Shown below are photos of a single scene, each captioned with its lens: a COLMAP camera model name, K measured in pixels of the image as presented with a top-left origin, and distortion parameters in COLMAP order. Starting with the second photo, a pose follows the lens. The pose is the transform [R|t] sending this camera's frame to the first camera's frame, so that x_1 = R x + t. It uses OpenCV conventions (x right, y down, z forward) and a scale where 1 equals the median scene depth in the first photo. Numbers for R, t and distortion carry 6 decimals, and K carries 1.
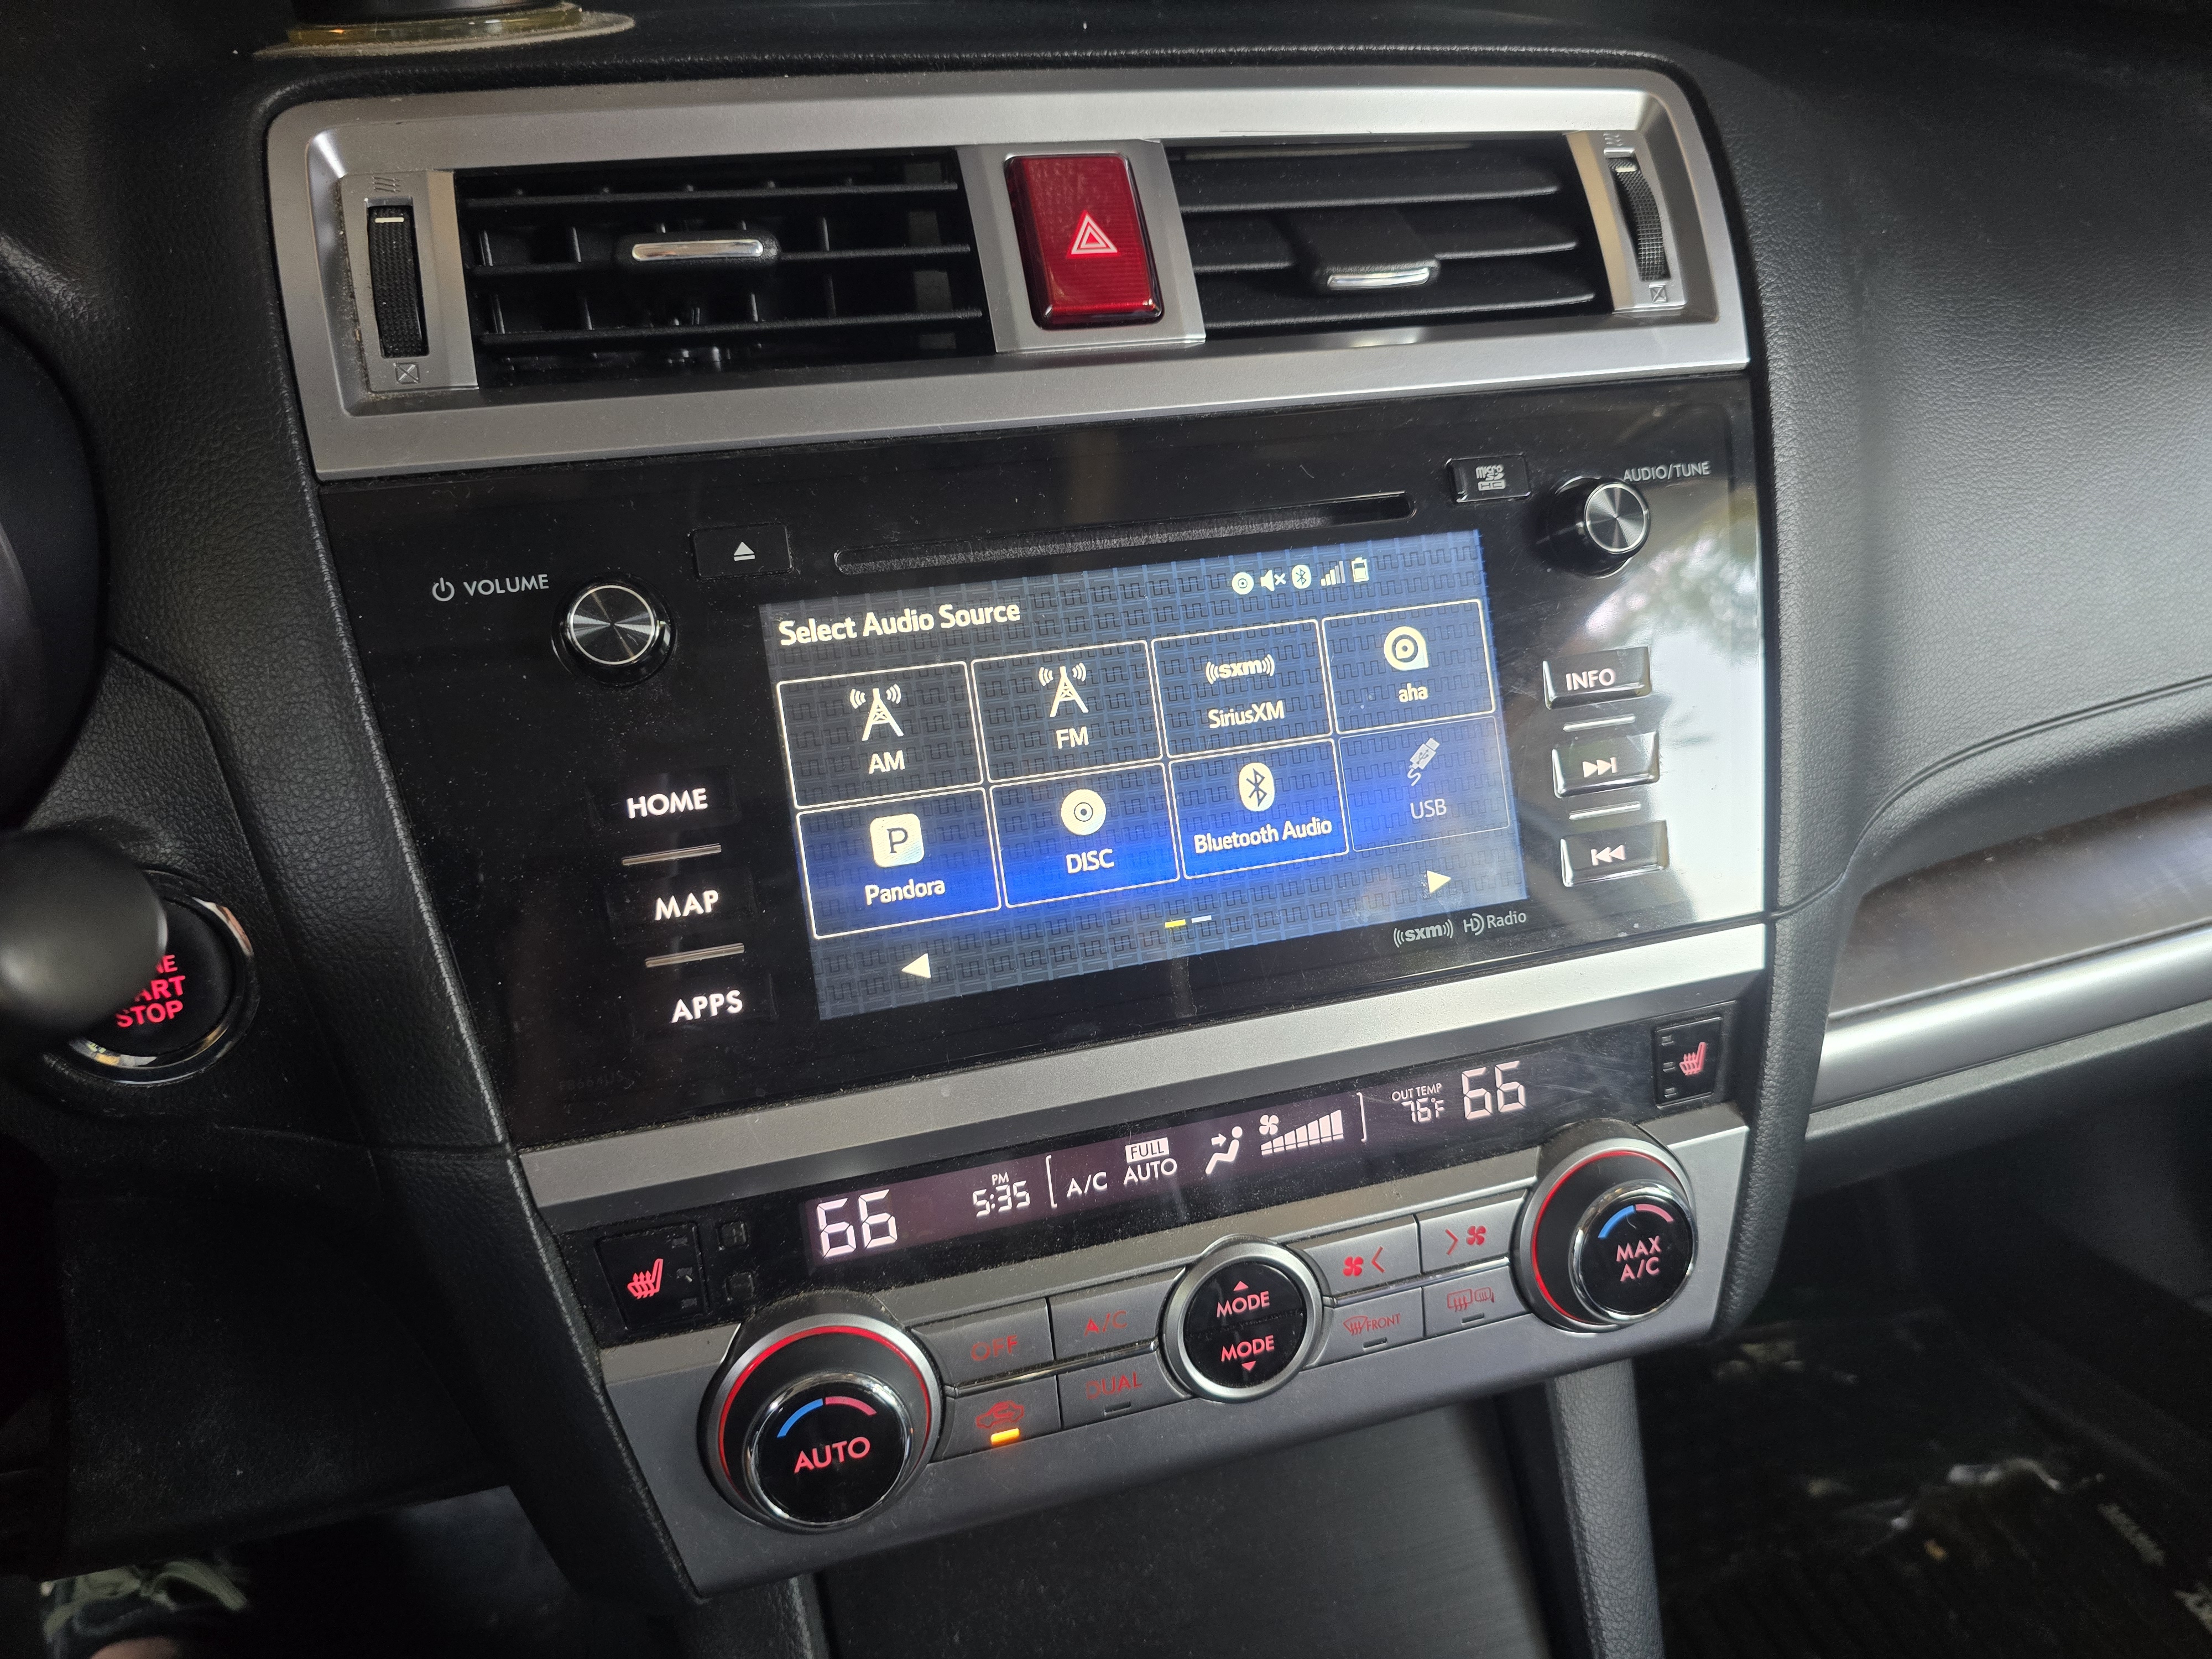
lens RADIAL K [[1489.1, 0, 1106.0], [0, 1489.1, 829.5], [0, 0, 1]] dist [0.038046, -0.000306]
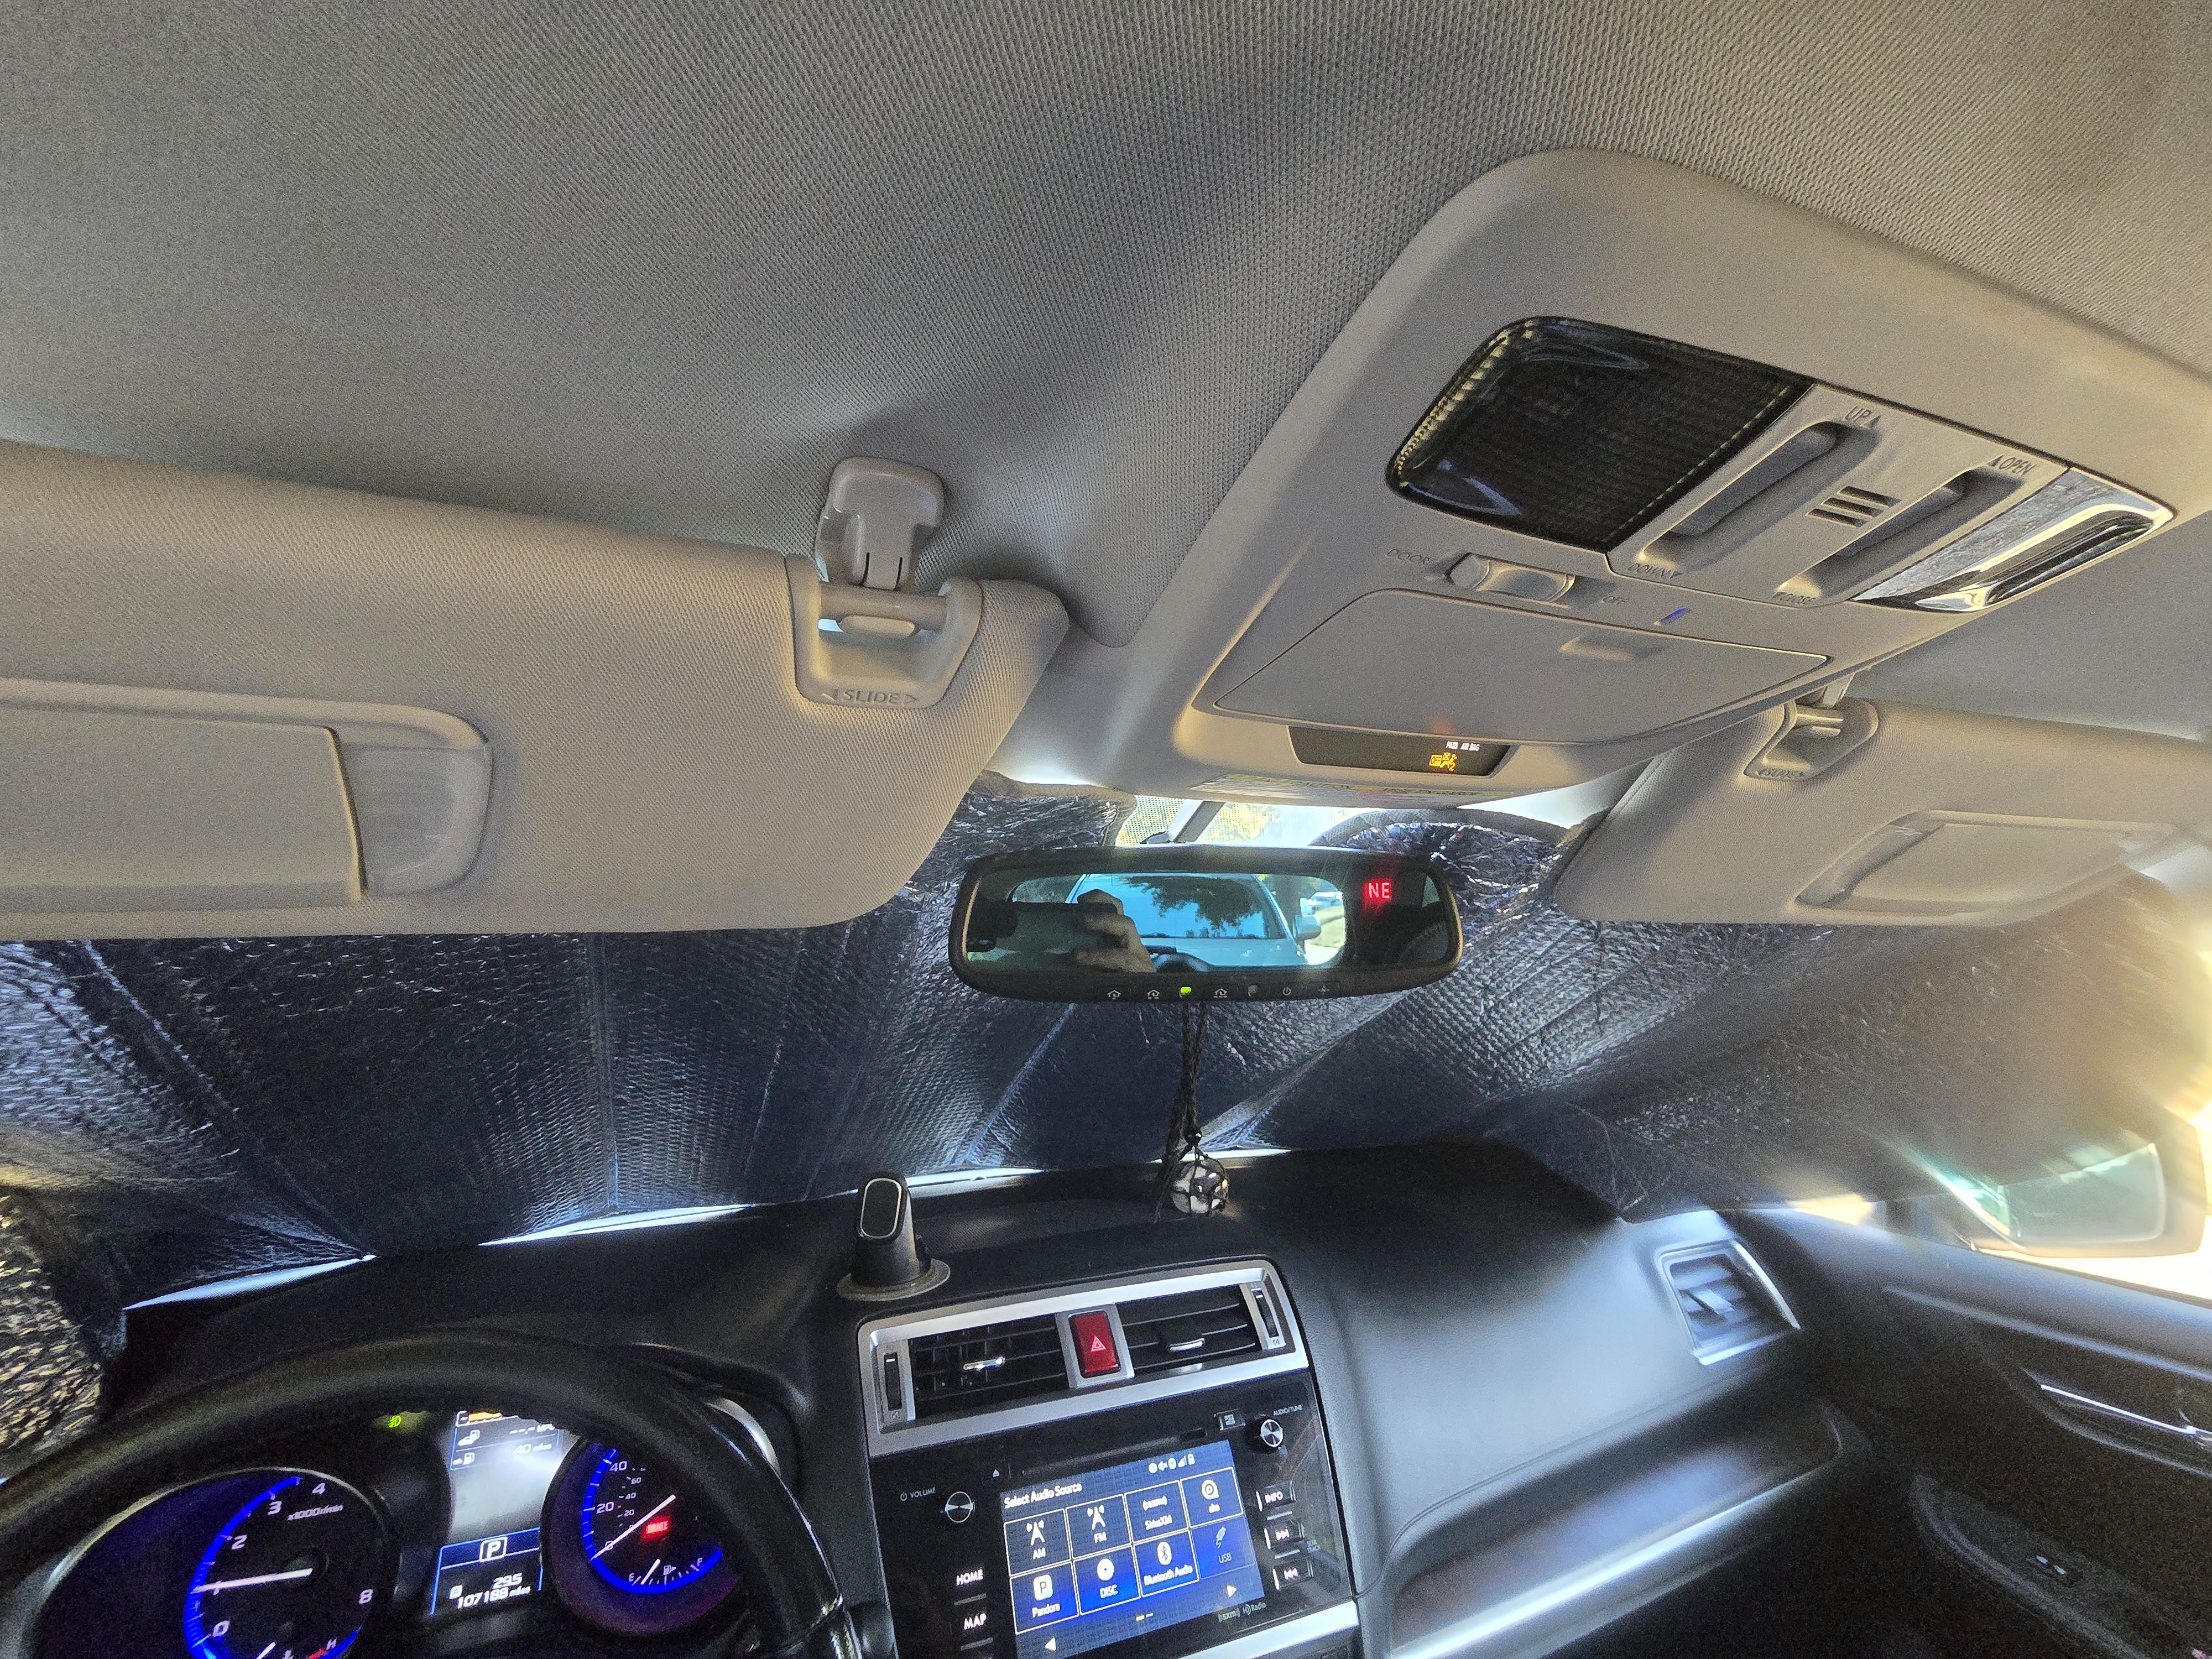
lens RADIAL K [[929.1, 0, 1106.0], [0, 929.1, 829.5], [0, 0, 1]] dist [-0.003367, -0.000455]
pose [[0.995896, -0.004754, 0.090379, -0.166984], [0.059467, 0.787166, -0.613867, -0.037144], [-0.068225, 0.616722, 0.784219, -1.262166]]
